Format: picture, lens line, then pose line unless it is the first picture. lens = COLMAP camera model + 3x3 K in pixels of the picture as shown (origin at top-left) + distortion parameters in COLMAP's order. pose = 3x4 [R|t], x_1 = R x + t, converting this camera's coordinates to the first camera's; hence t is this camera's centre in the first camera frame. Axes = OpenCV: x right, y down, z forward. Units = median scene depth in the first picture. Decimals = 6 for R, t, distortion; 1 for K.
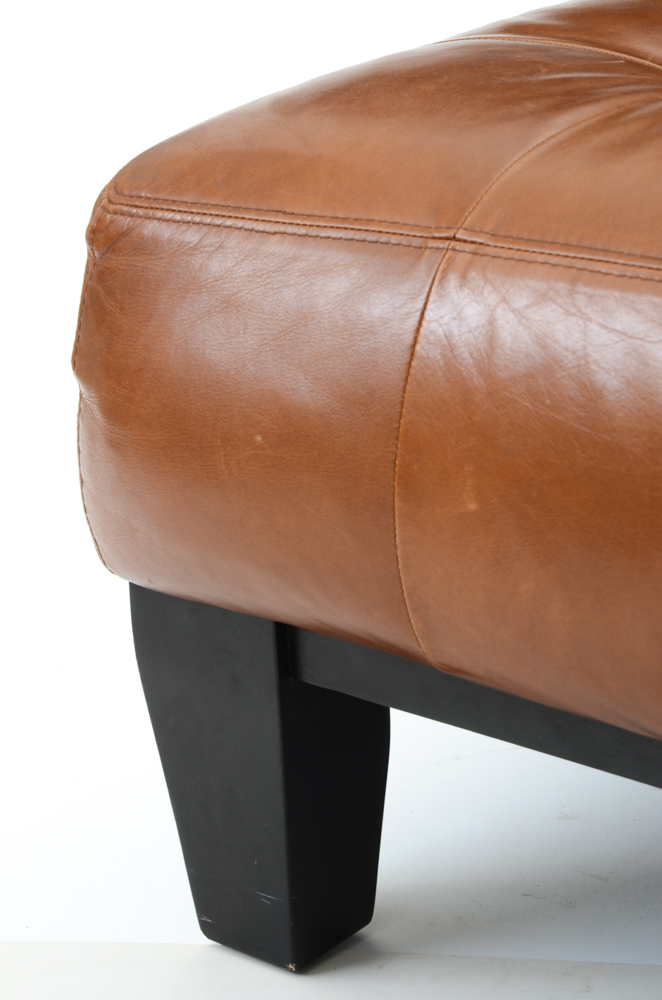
lens RADIAL K [[2984.3, 0, 332.8], [0, 2984.3, 504.5], [0, 0, 1]] dist [0.706205, 0.000000]
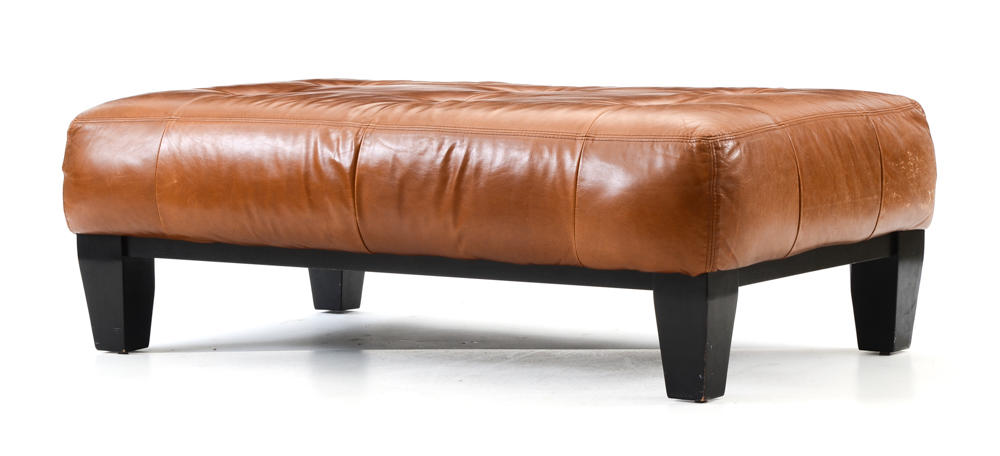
lens RADIAL K [[3418.5, 0, 504.3], [0, 3418.5, 235.2], [0, 0, 1]] dist [1.474283, 0.000000]
pose [[0.994469, 0.010439, 0.104509, 0.000991], [0.014767, 0.971268, -0.237531, 1.038880], [-0.103986, 0.237760, 0.965742, -3.073847]]
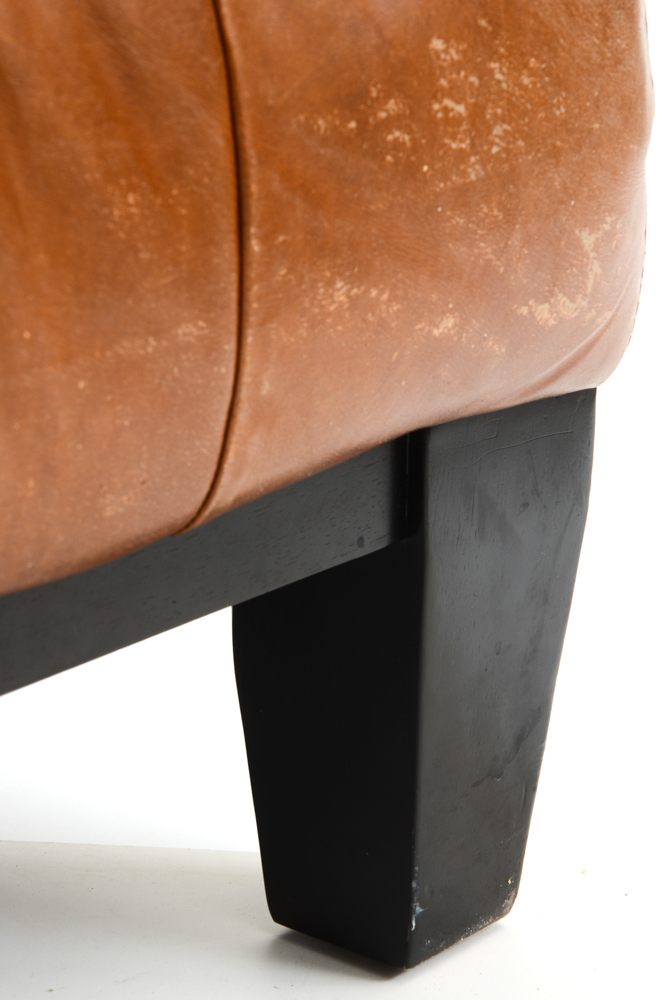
lens RADIAL K [[3425.3, 0, 330.7], [0, 3425.3, 503.6], [0, 0, 1]] dist [0.863662, 0.000000]
pose [[0.999136, 0.041550, 0.000459, 0.872690], [-0.041530, 0.998899, -0.021796, 0.099710], [-0.001364, 0.021758, 0.999762, 0.057935]]
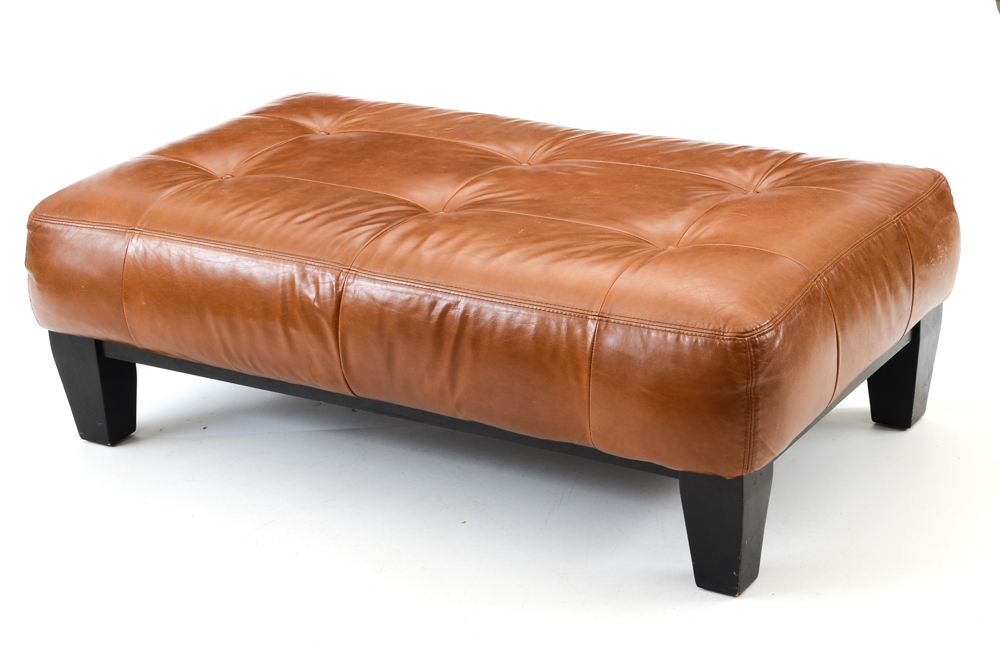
lens RADIAL K [[2192.1, 0, 503.2], [0, 2192.1, 327.5], [0, 0, 1]] dist [0.487147, 0.000000]
pose [[0.991052, -0.061239, 0.118599, 0.141013], [0.057687, 0.997784, 0.033165, -0.030491], [-0.120367, -0.026026, 0.992388, -1.547000]]
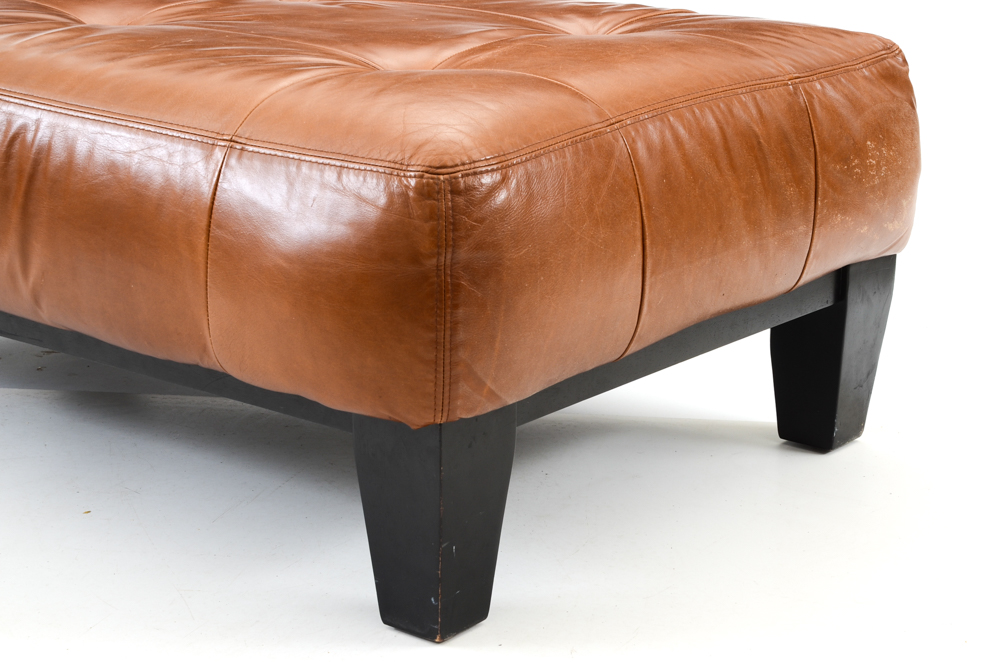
lens RADIAL K [[2192.1, 0, 499.2], [0, 2192.1, 327.5], [0, 0, 1]] dist [0.487147, 0.000000]
pose [[0.999308, 0.036035, 0.009270, 0.632175], [-0.035390, 0.997431, -0.062280, 0.215949], [-0.011490, 0.061909, 0.998016, -0.721362]]
